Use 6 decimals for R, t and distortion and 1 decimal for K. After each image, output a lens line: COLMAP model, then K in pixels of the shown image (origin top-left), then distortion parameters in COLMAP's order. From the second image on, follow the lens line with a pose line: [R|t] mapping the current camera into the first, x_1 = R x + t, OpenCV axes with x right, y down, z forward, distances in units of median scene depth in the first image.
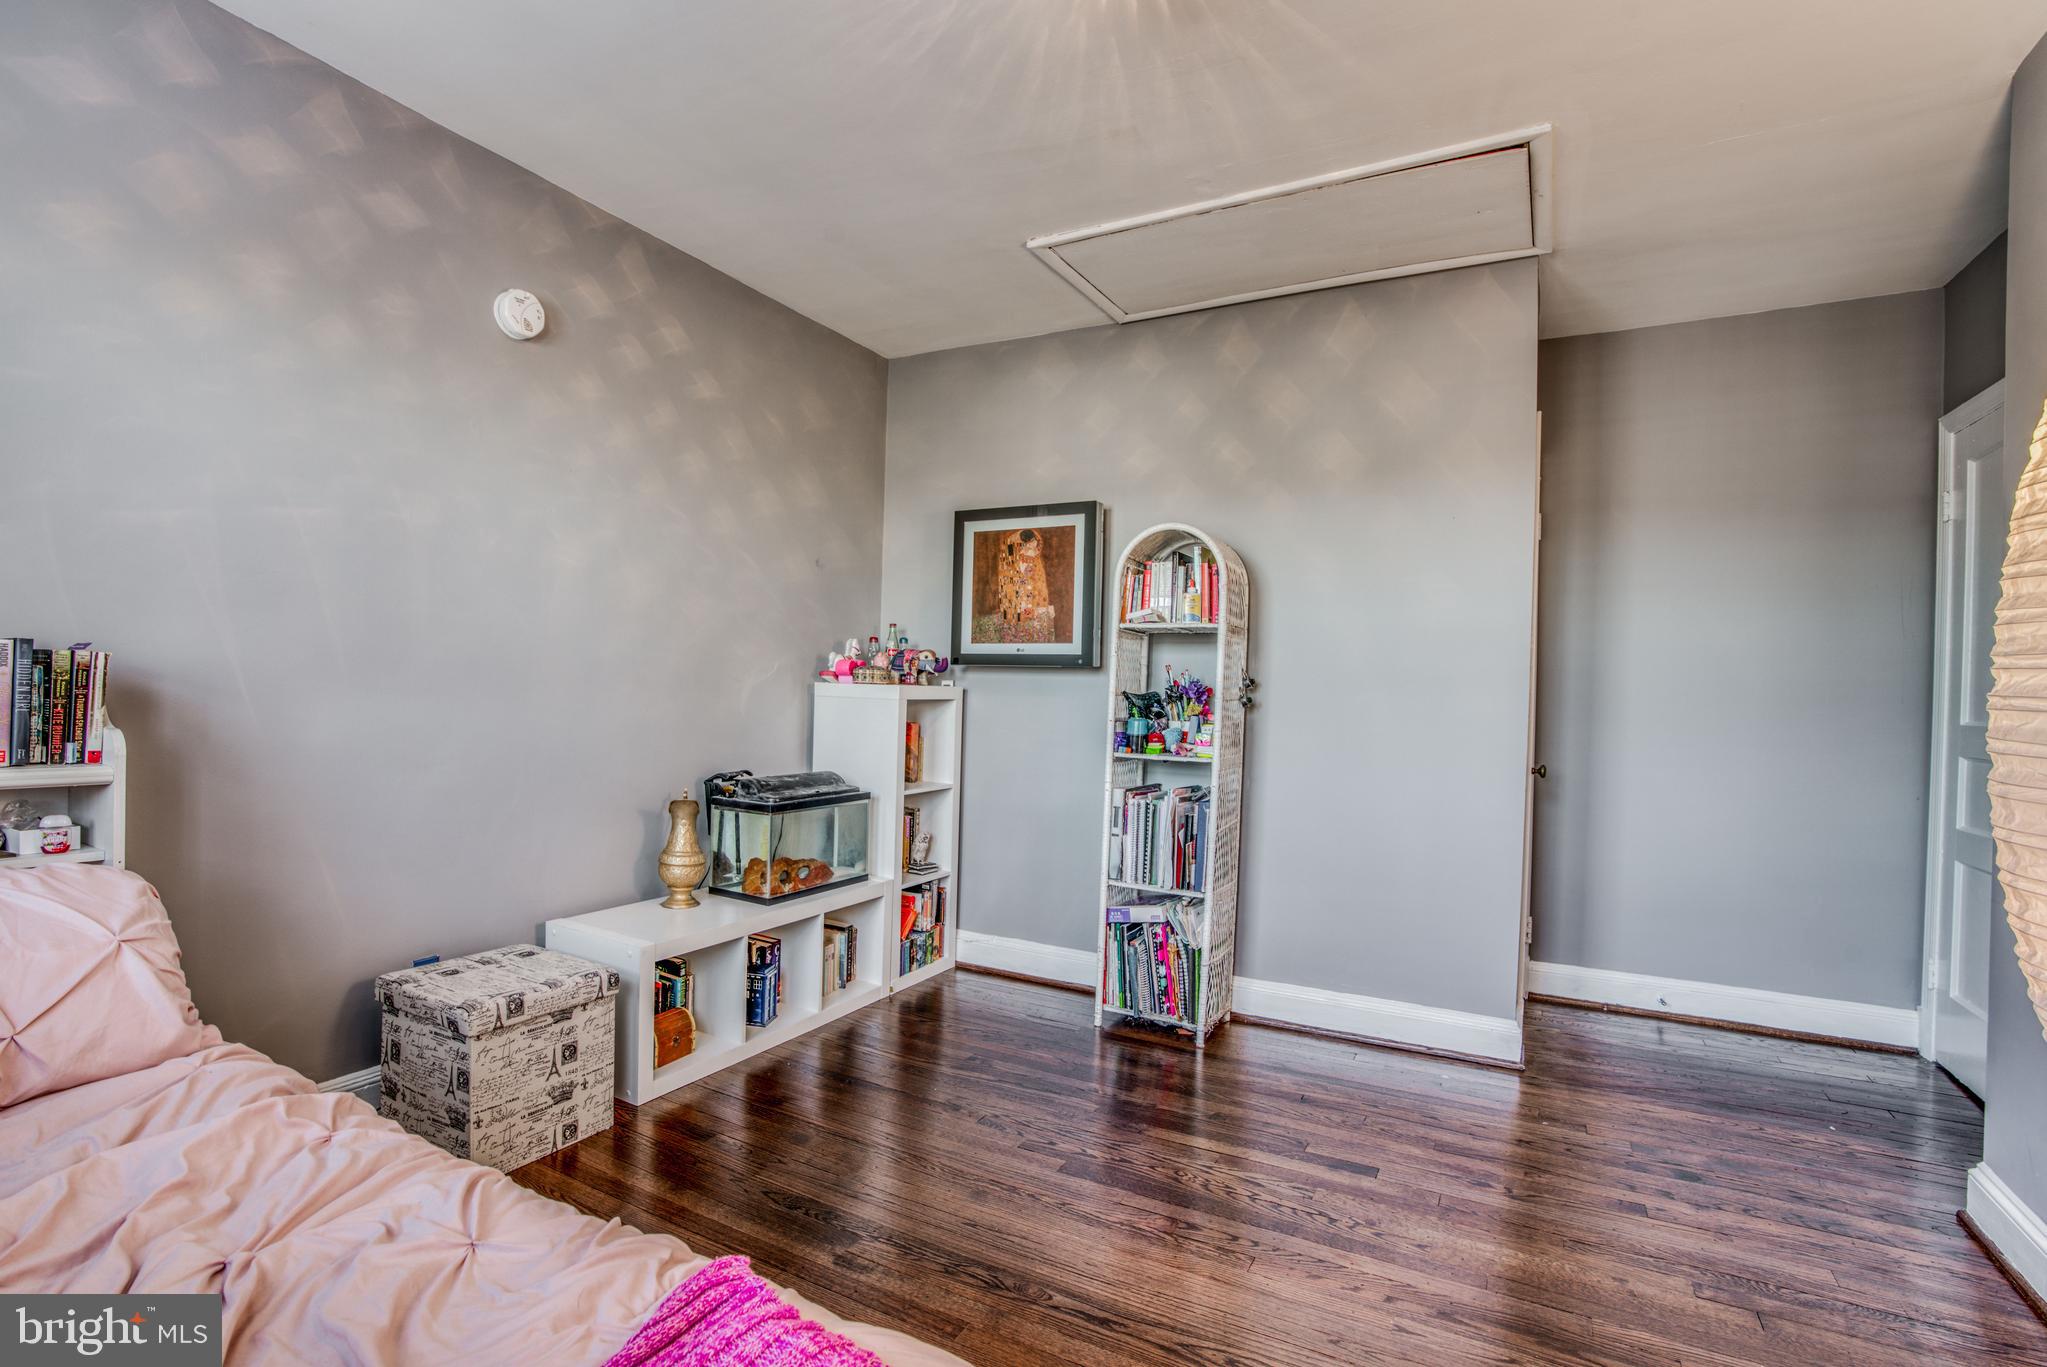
lens RADIAL K [[938.4, 0, 1006.6], [0, 938.4, 691.4], [0, 0, 1]] dist [-0.073213, 0.029927]
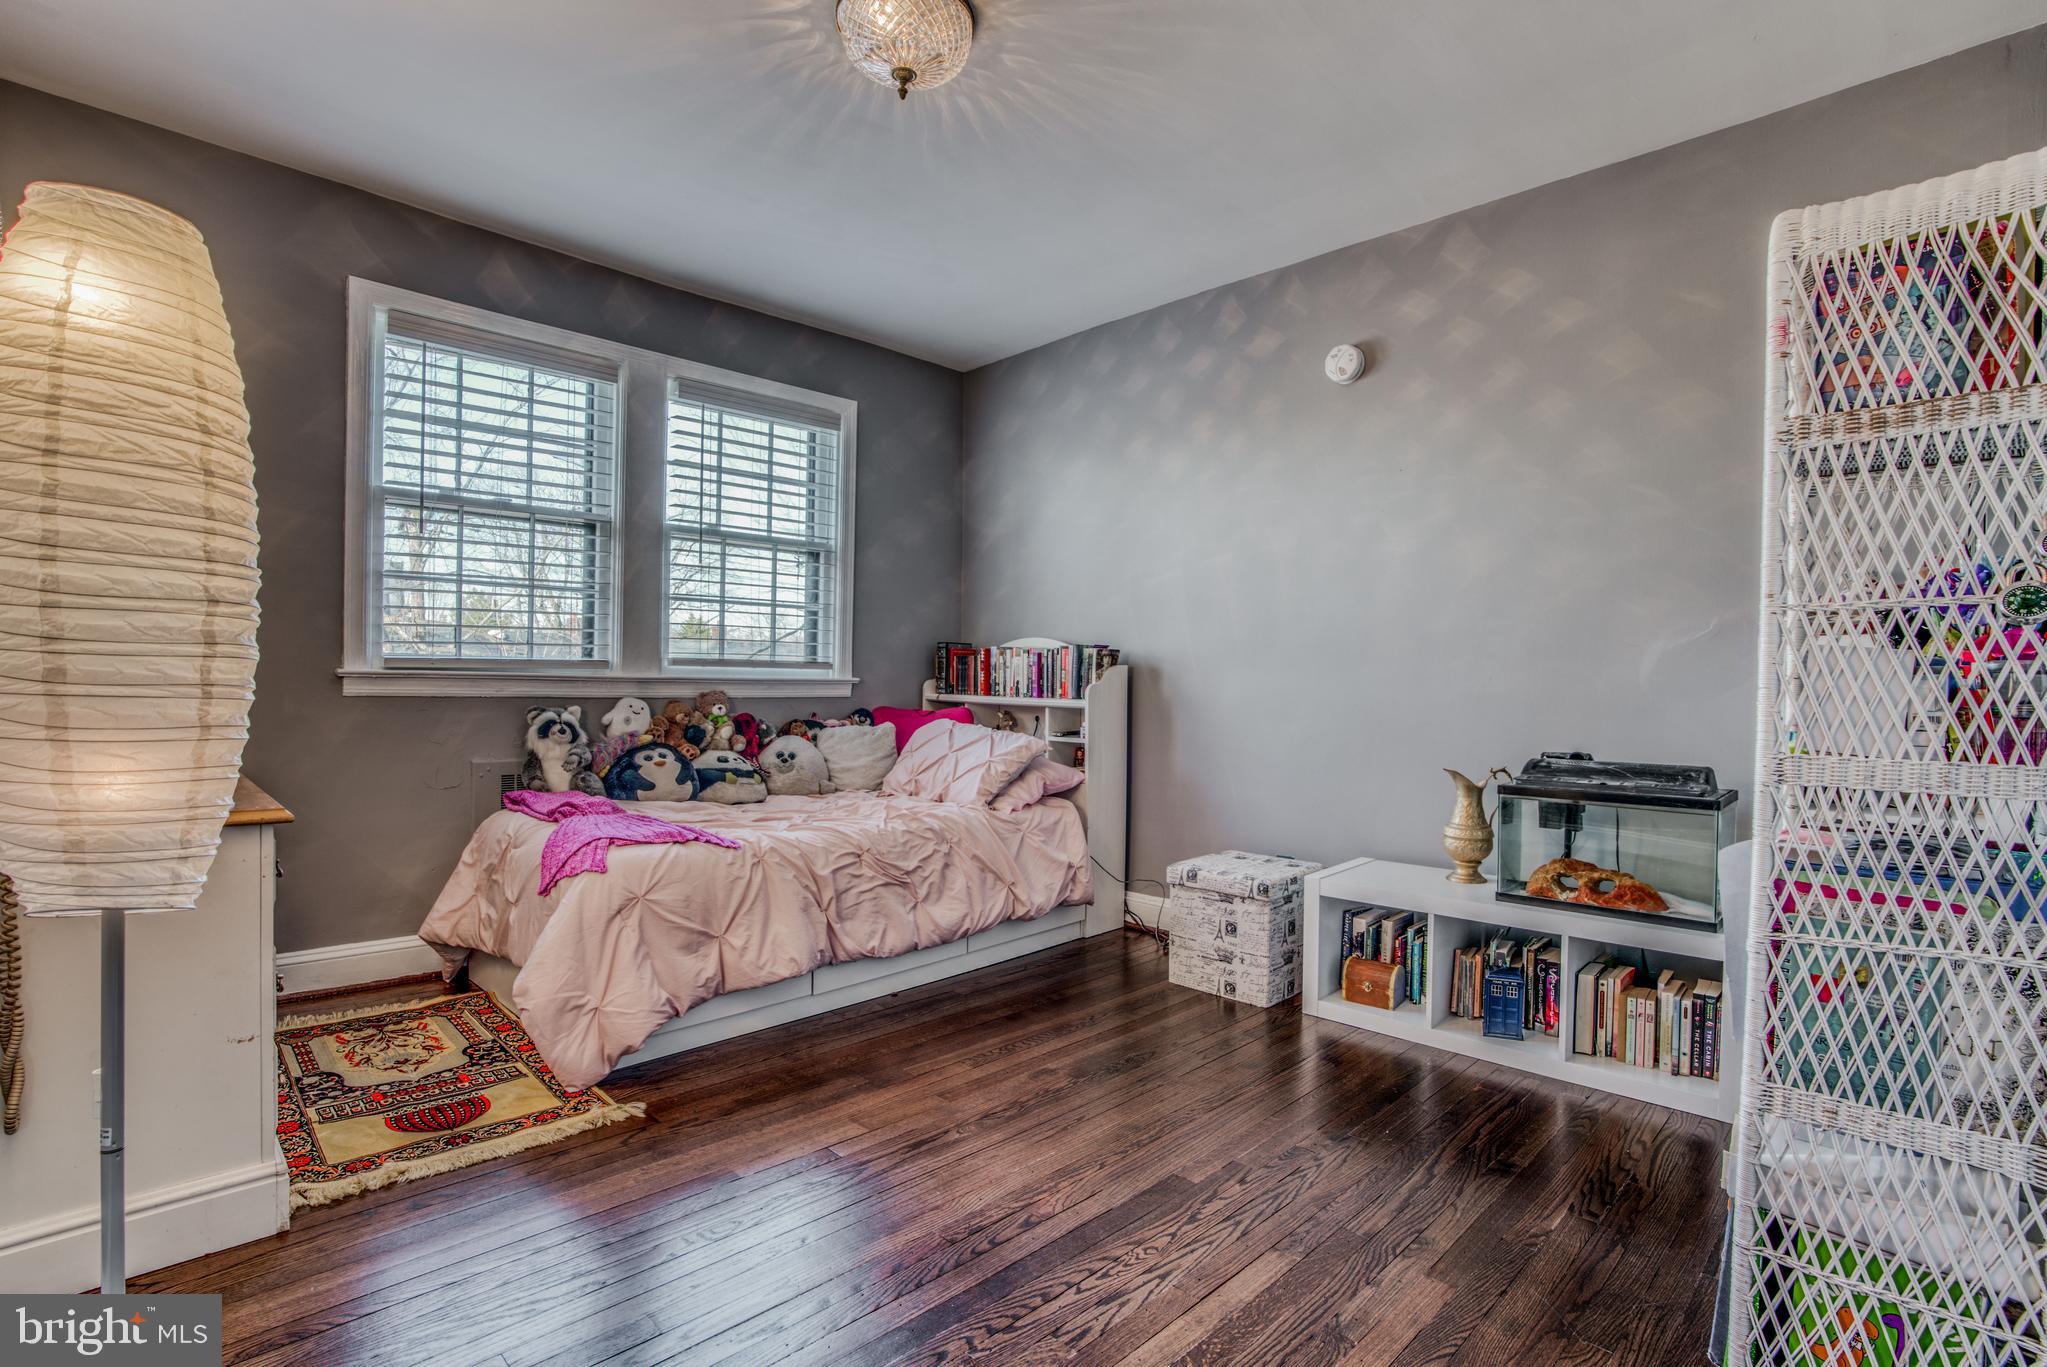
lens RADIAL K [[938.4, 0, 1006.6], [0, 938.4, 691.4], [0, 0, 1]] dist [-0.073213, 0.029927]
pose [[-0.260453, -0.022414, -0.965226, 0.663511], [-0.013898, 0.999714, -0.019465, 0.055317], [0.965386, 0.008345, -0.260690, 0.736789]]
